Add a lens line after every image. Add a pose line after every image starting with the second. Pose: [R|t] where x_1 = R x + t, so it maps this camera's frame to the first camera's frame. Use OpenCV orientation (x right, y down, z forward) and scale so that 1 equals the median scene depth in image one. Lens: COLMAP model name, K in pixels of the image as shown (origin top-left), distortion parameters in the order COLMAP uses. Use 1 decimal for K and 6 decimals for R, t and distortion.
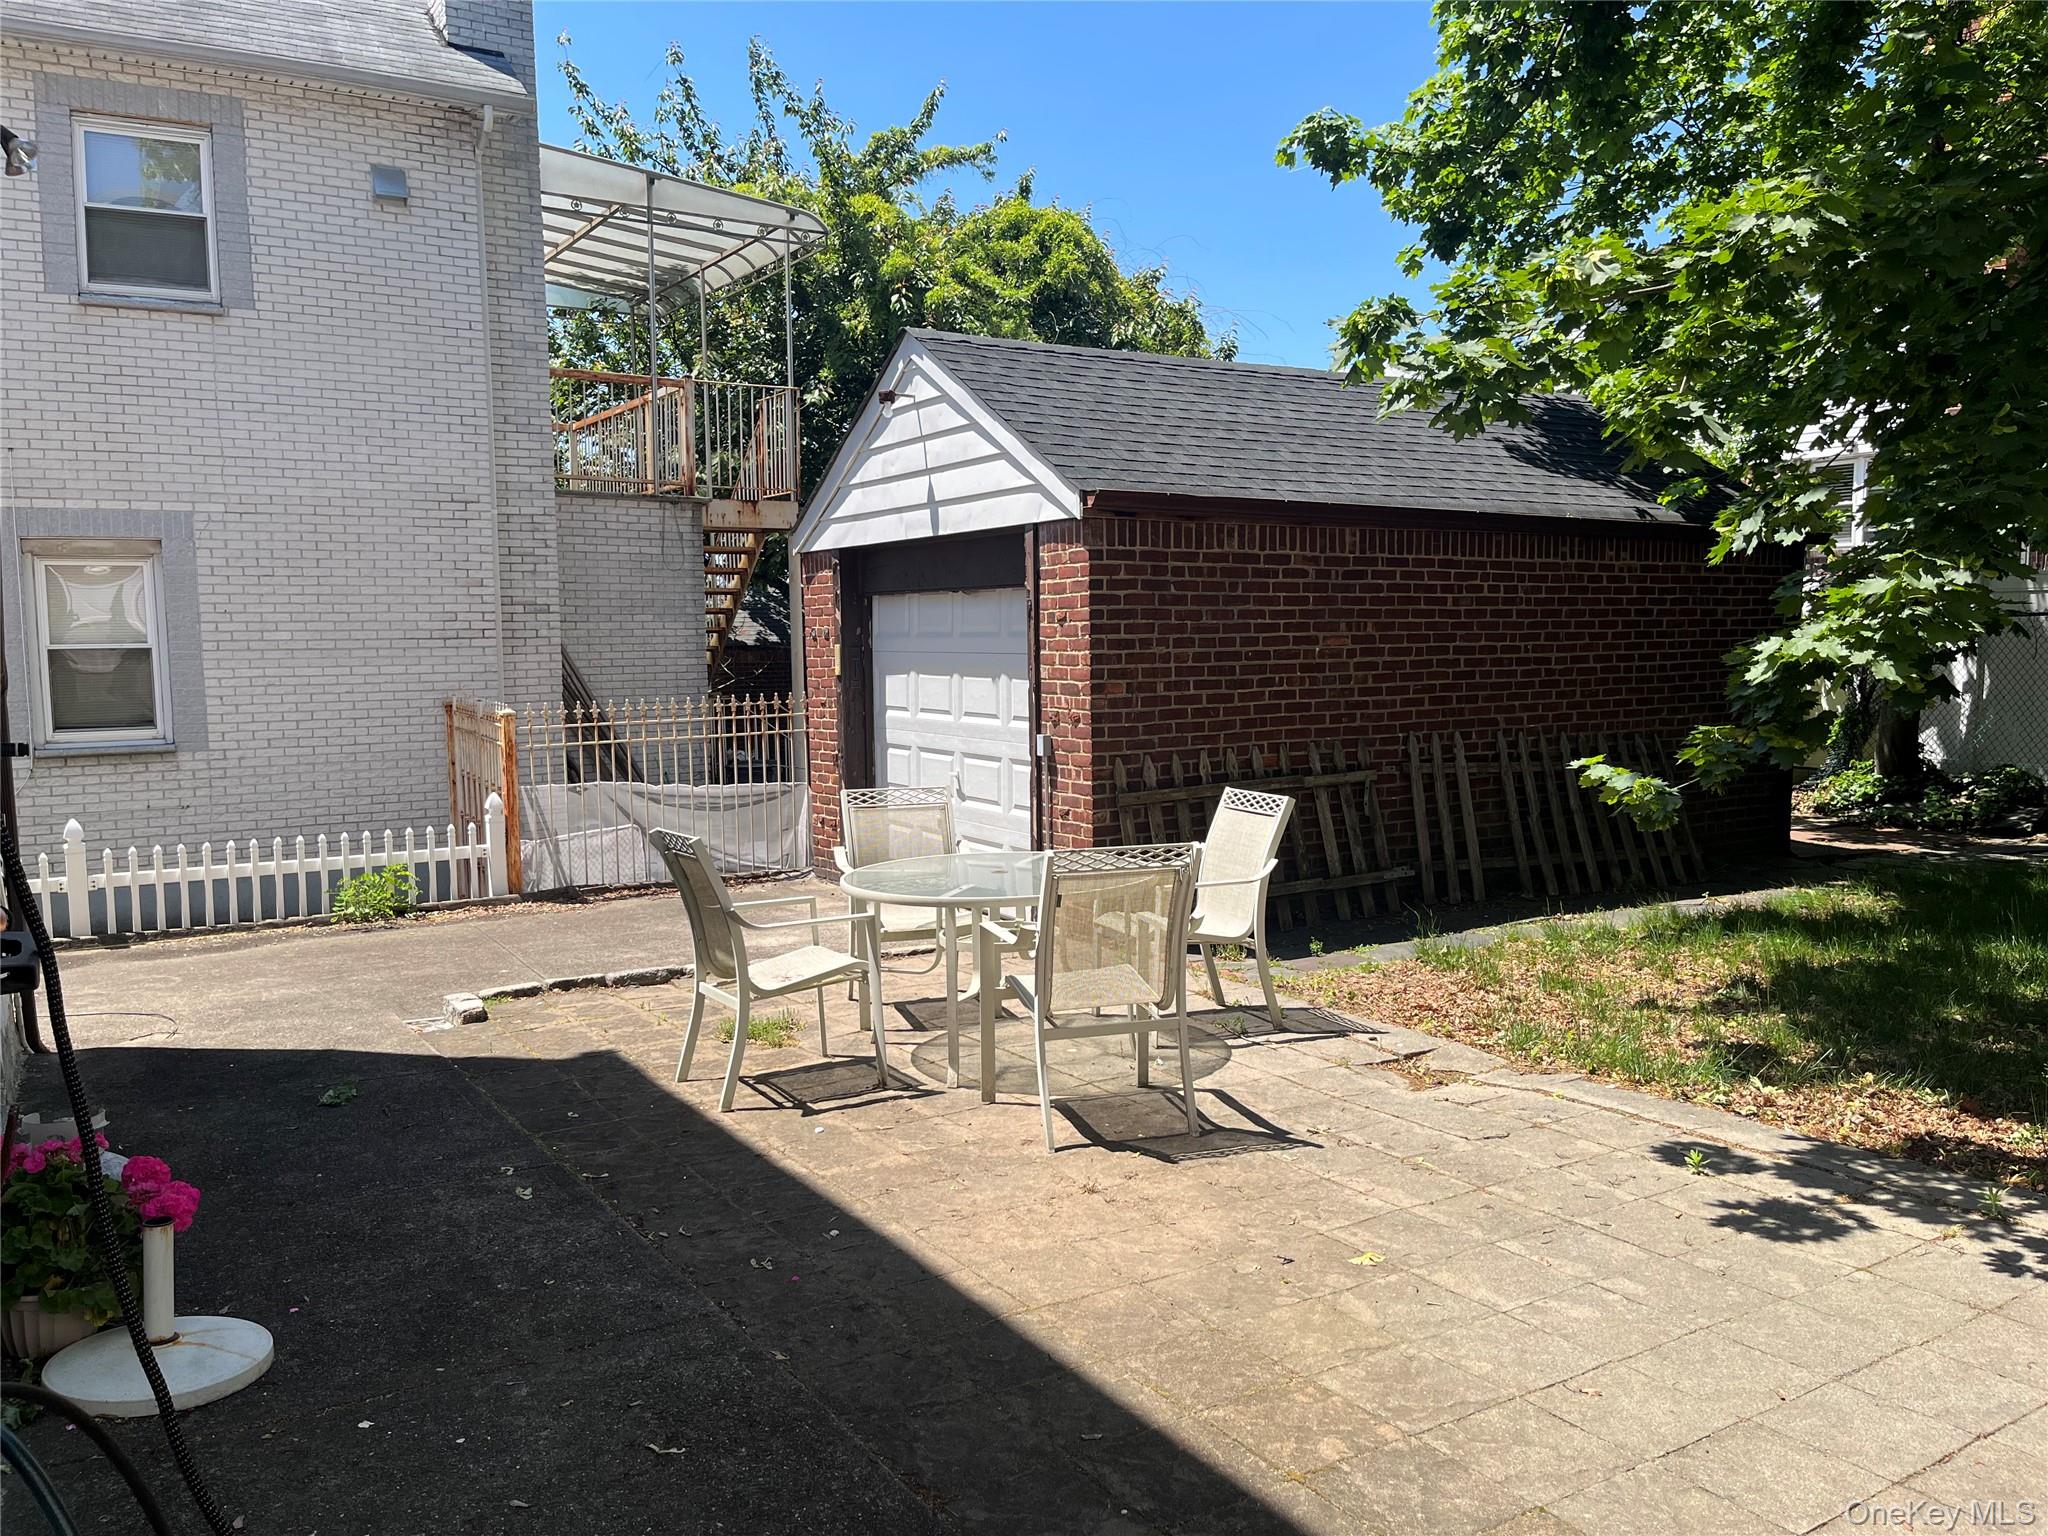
lens RADIAL K [[1558.6, 0, 1019.6], [0, 1558.6, 764.7], [0, 0, 1]] dist [0.037446, -0.013910]
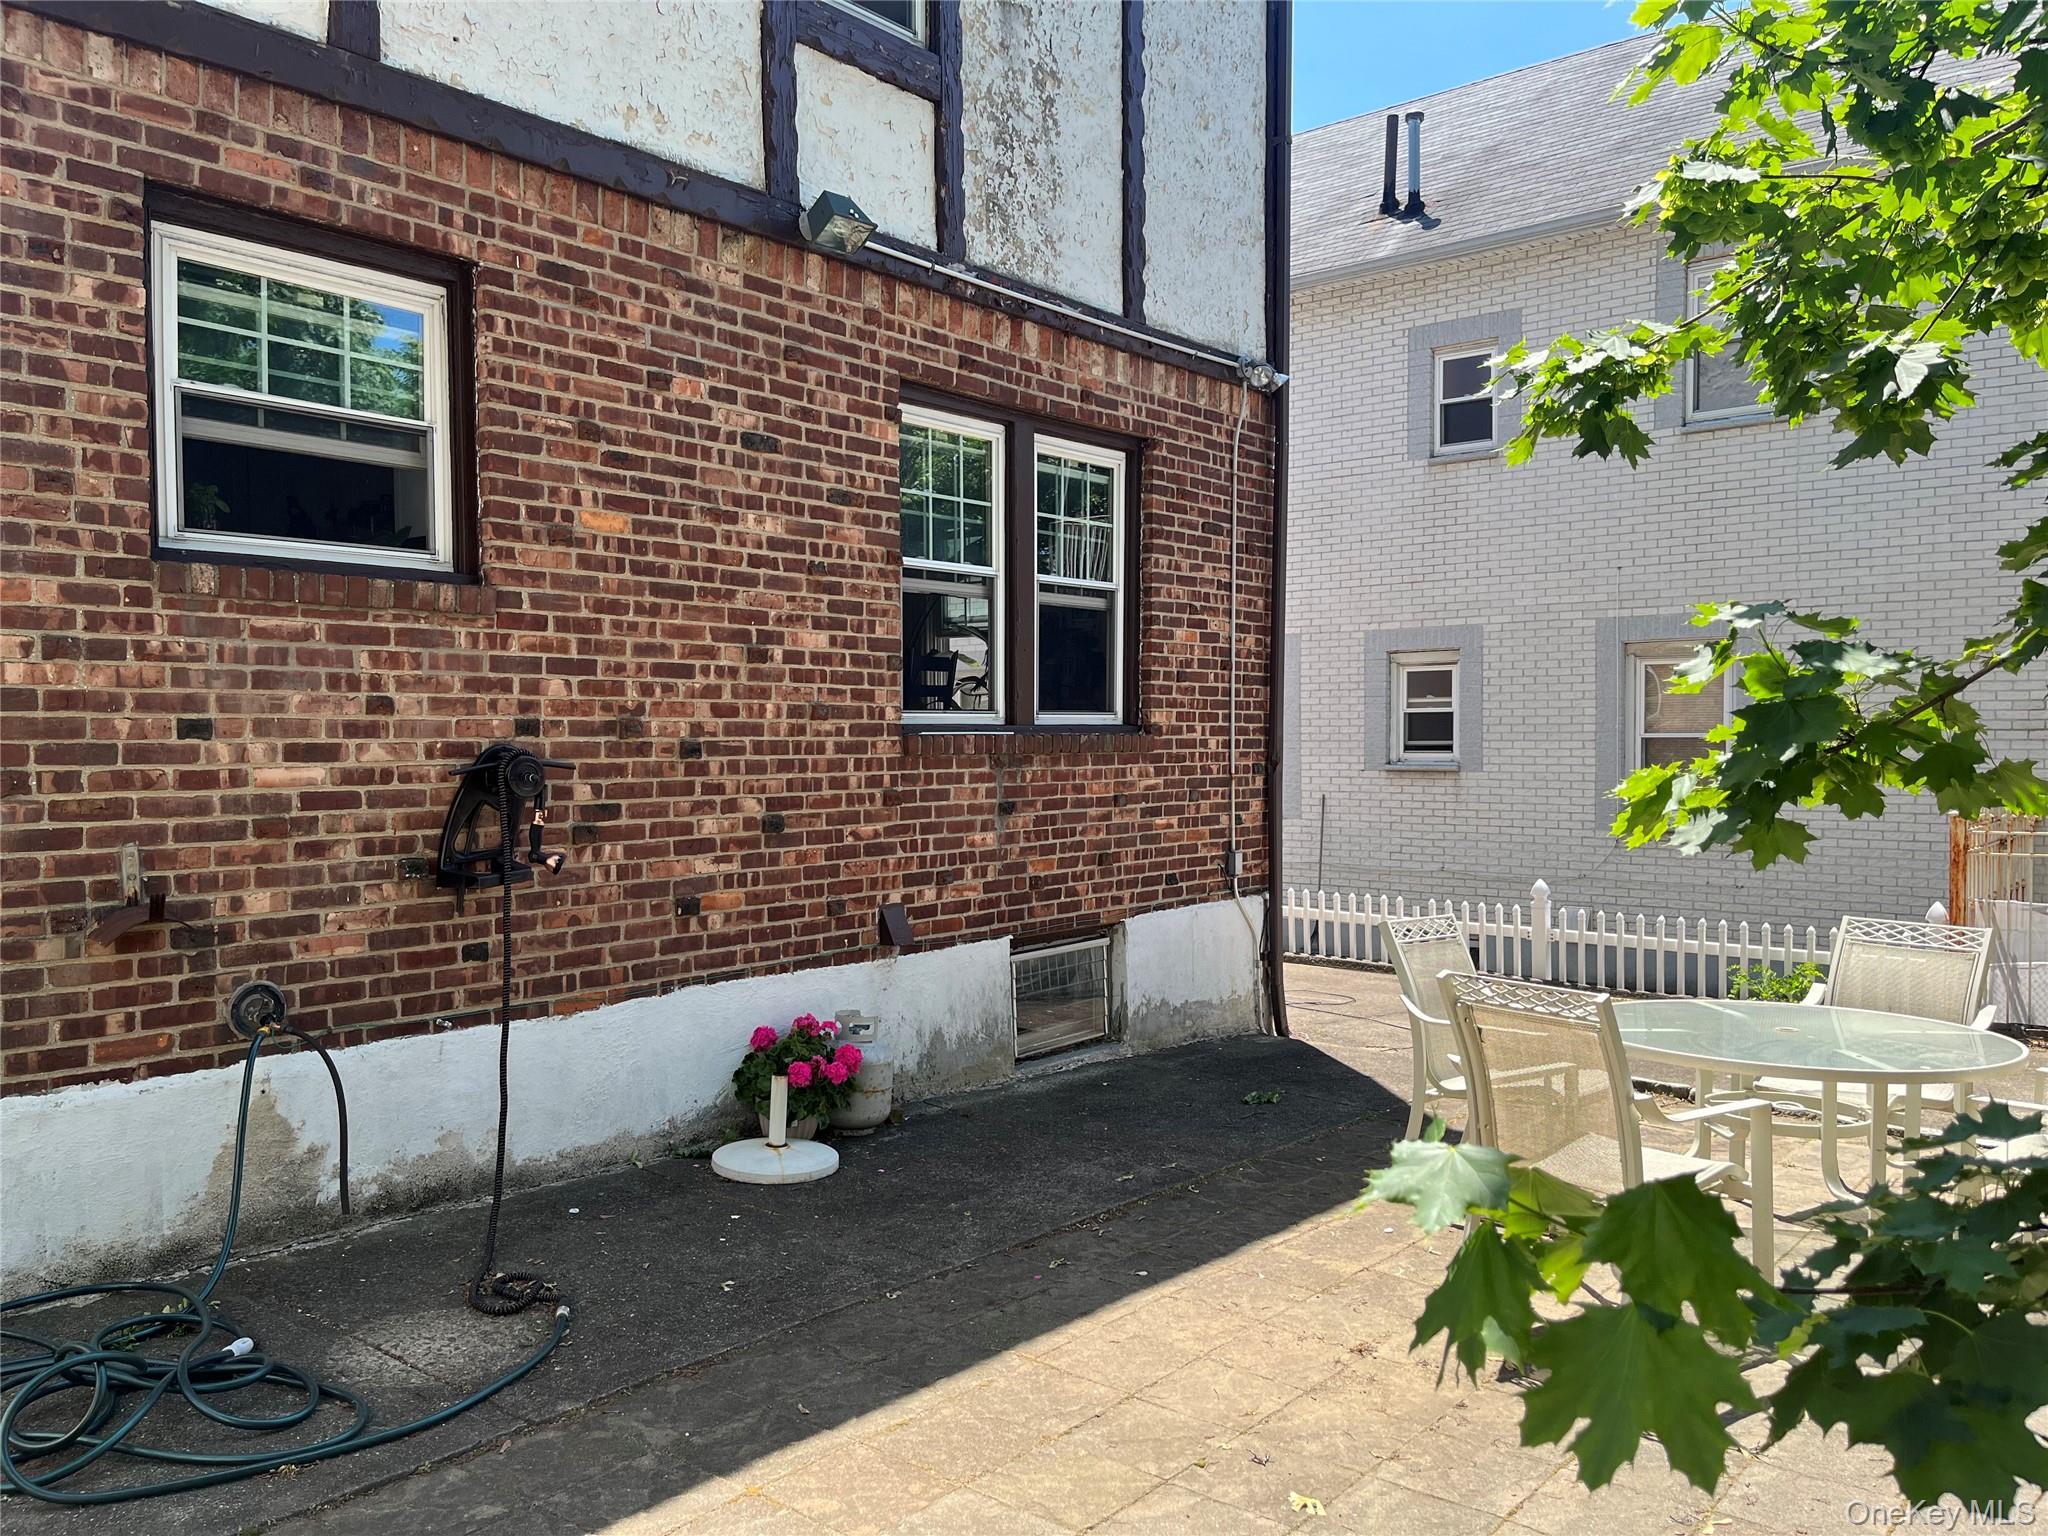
lens RADIAL K [[1558.6, 0, 1019.9], [0, 1558.6, 769.6], [0, 0, 1]] dist [0.037446, -0.013910]
pose [[0.332449, 0.033681, -0.942520, 0.996148], [-0.085478, 0.996325, 0.005453, -0.054440], [0.939240, 0.078751, 0.334106, 0.612670]]
